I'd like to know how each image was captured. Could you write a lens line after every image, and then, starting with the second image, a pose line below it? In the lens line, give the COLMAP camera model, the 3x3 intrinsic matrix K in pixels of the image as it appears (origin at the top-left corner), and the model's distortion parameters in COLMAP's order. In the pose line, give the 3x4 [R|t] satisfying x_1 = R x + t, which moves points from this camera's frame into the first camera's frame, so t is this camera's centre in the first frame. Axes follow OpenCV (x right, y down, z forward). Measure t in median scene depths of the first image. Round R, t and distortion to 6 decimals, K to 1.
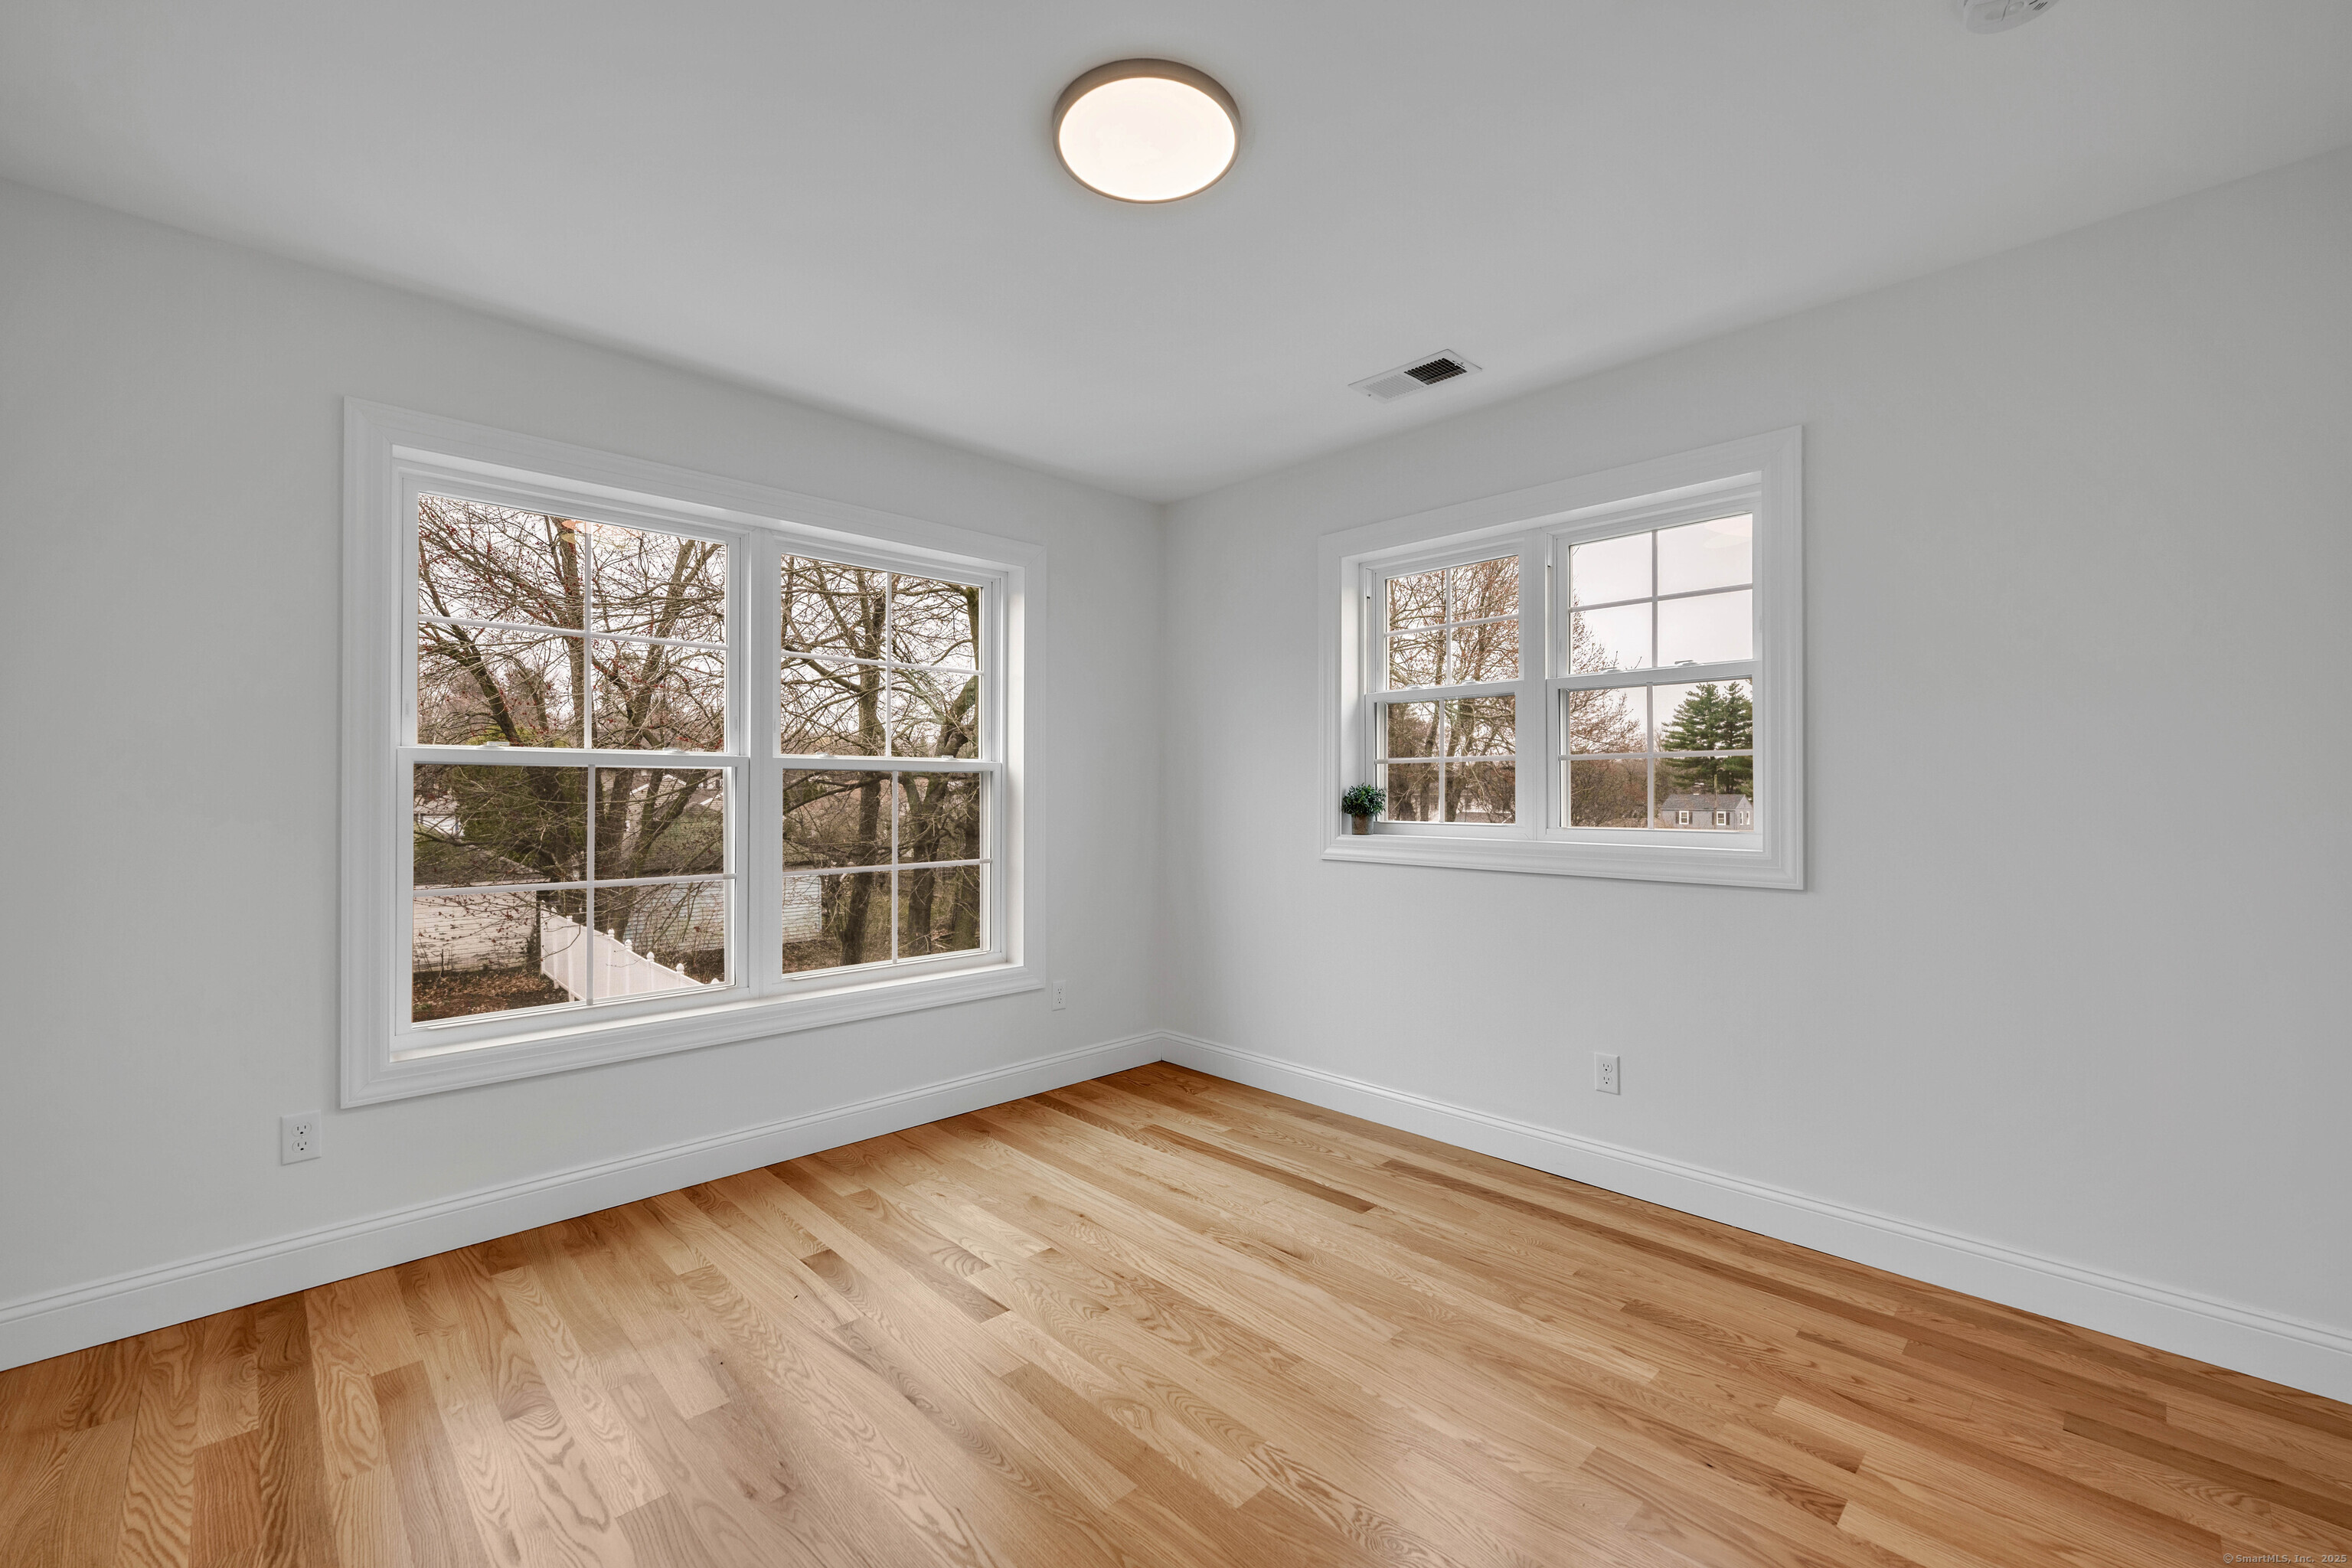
lens RADIAL K [[964.1, 0, 1176.0], [0, 964.1, 784.0], [0, 0, 1]] dist [0.000894, 0.000104]
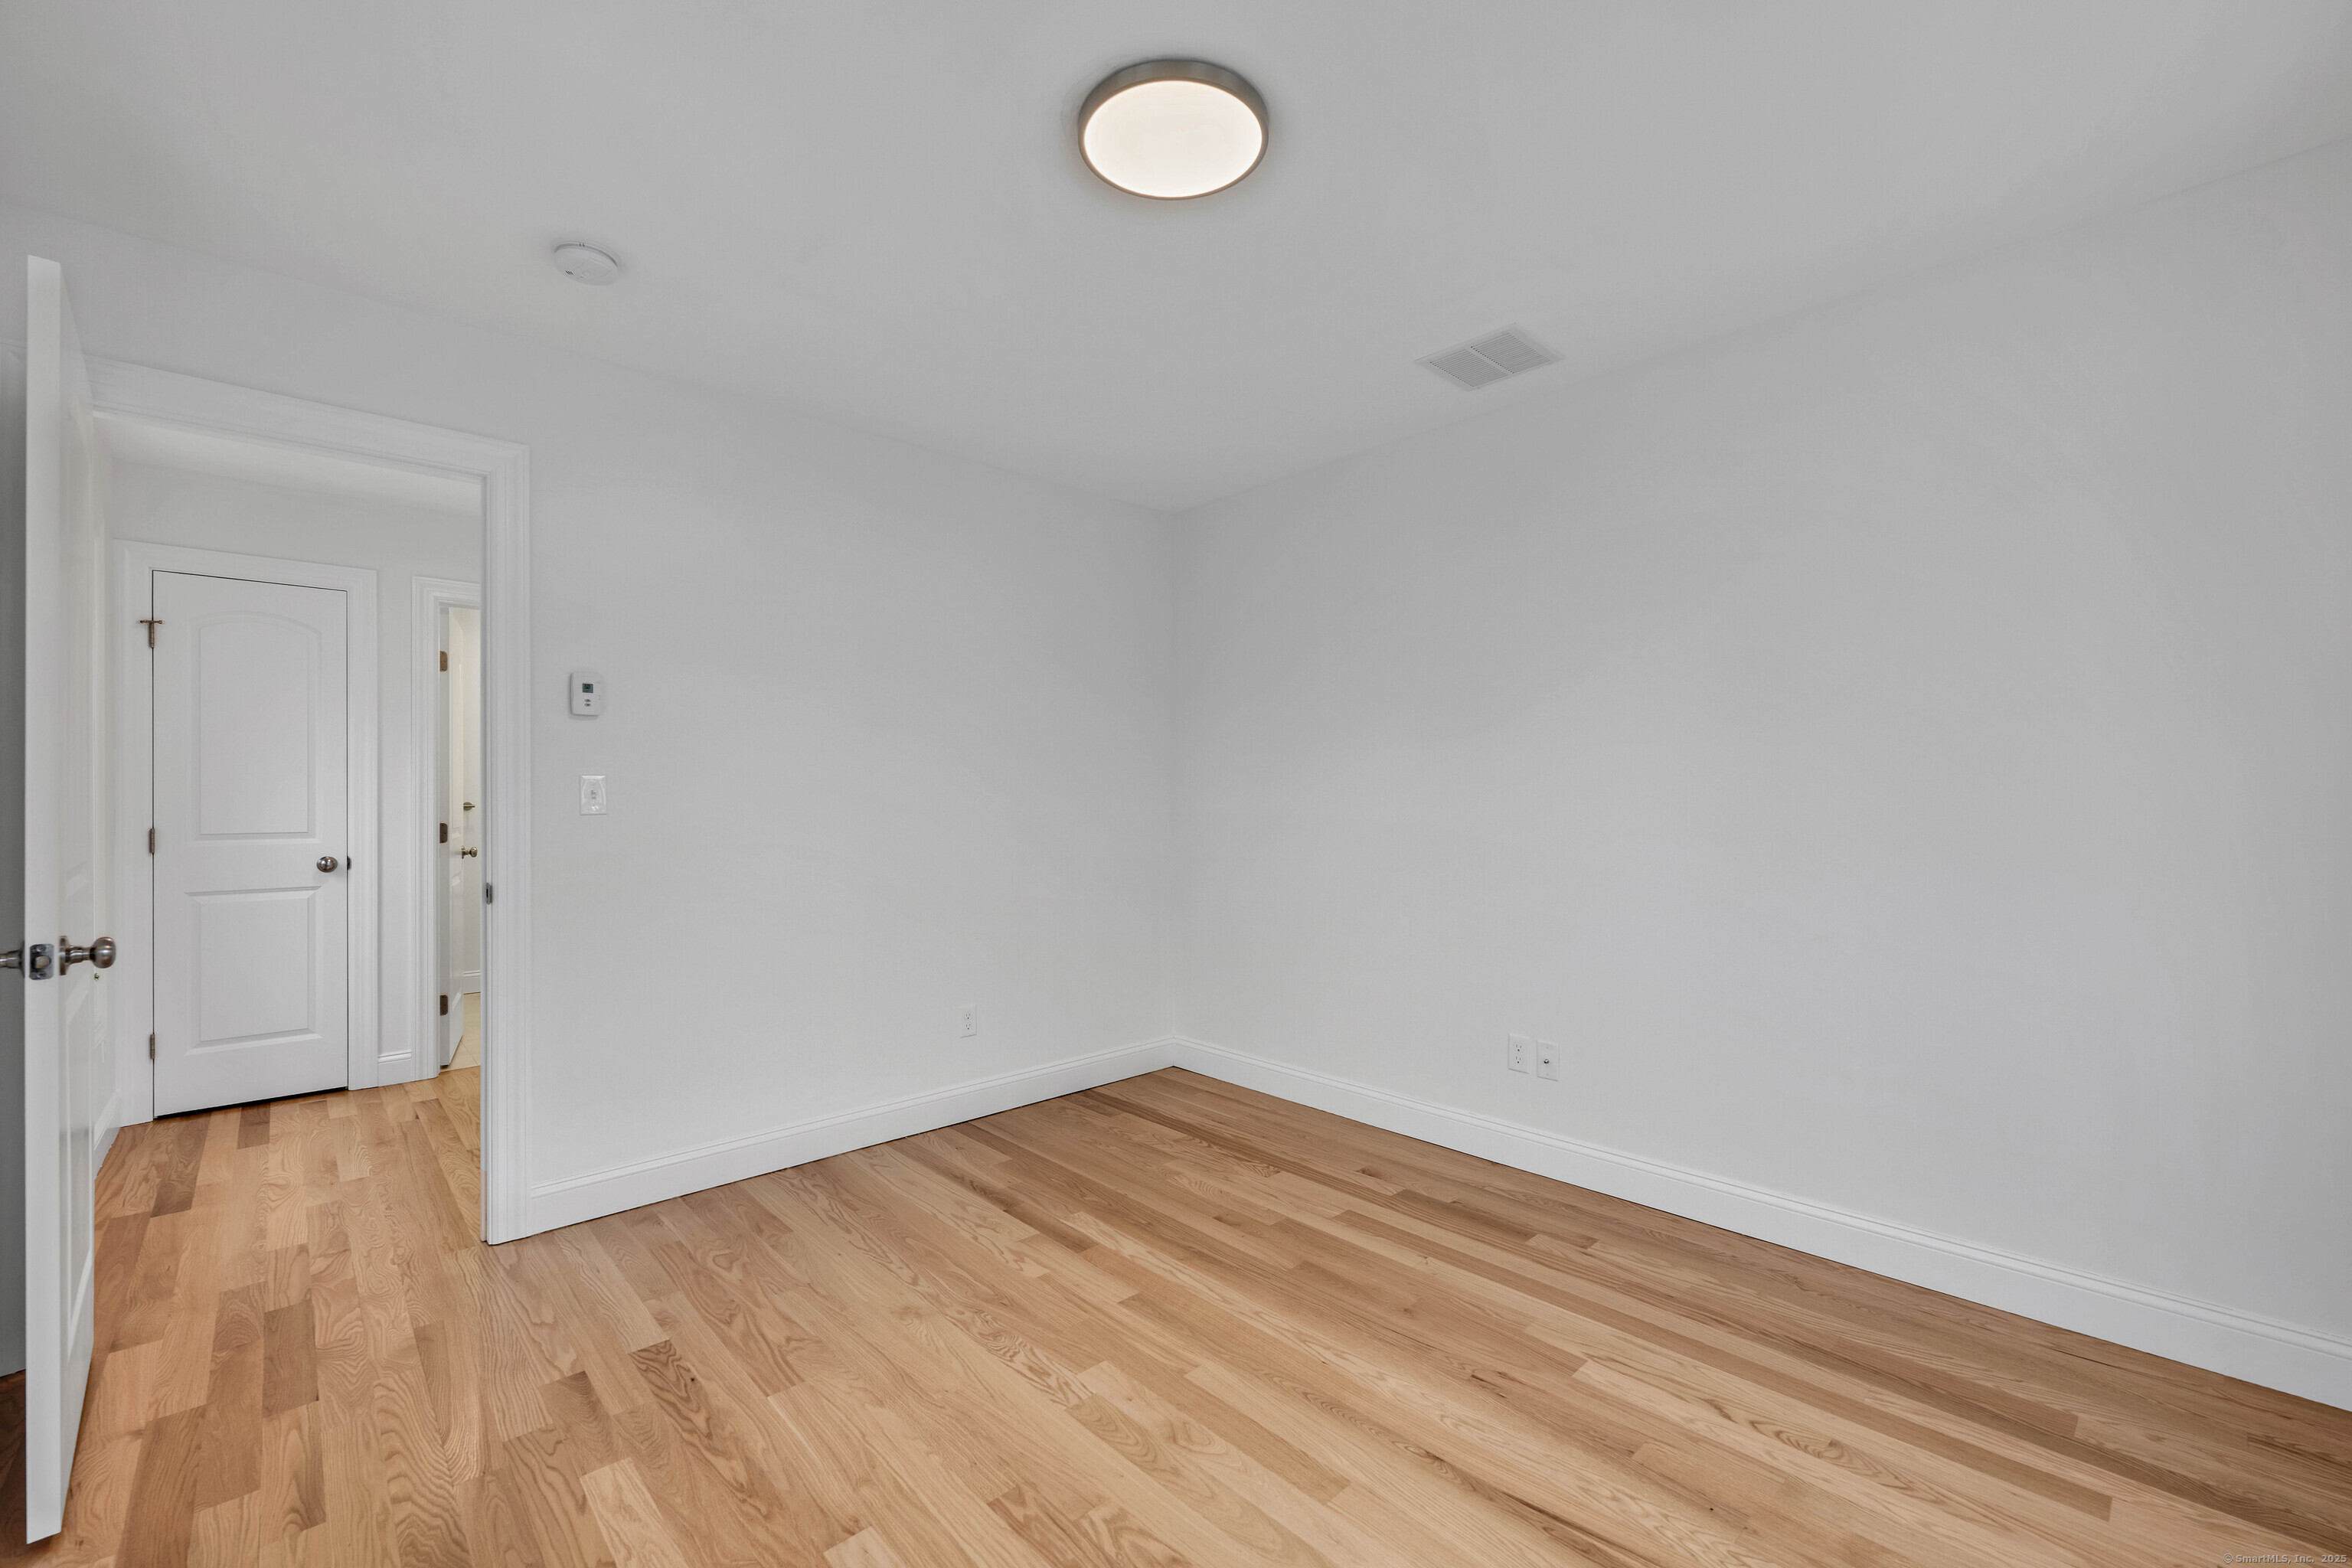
lens RADIAL K [[964.1, 0, 1176.0], [0, 964.1, 784.0], [0, 0, 1]] dist [0.000894, 0.000104]
pose [[-0.999857, 0.003074, 0.016652, -0.047594], [0.002913, 0.999949, -0.009659, 0.002733], [-0.016681, -0.009609, -0.999815, 2.049067]]
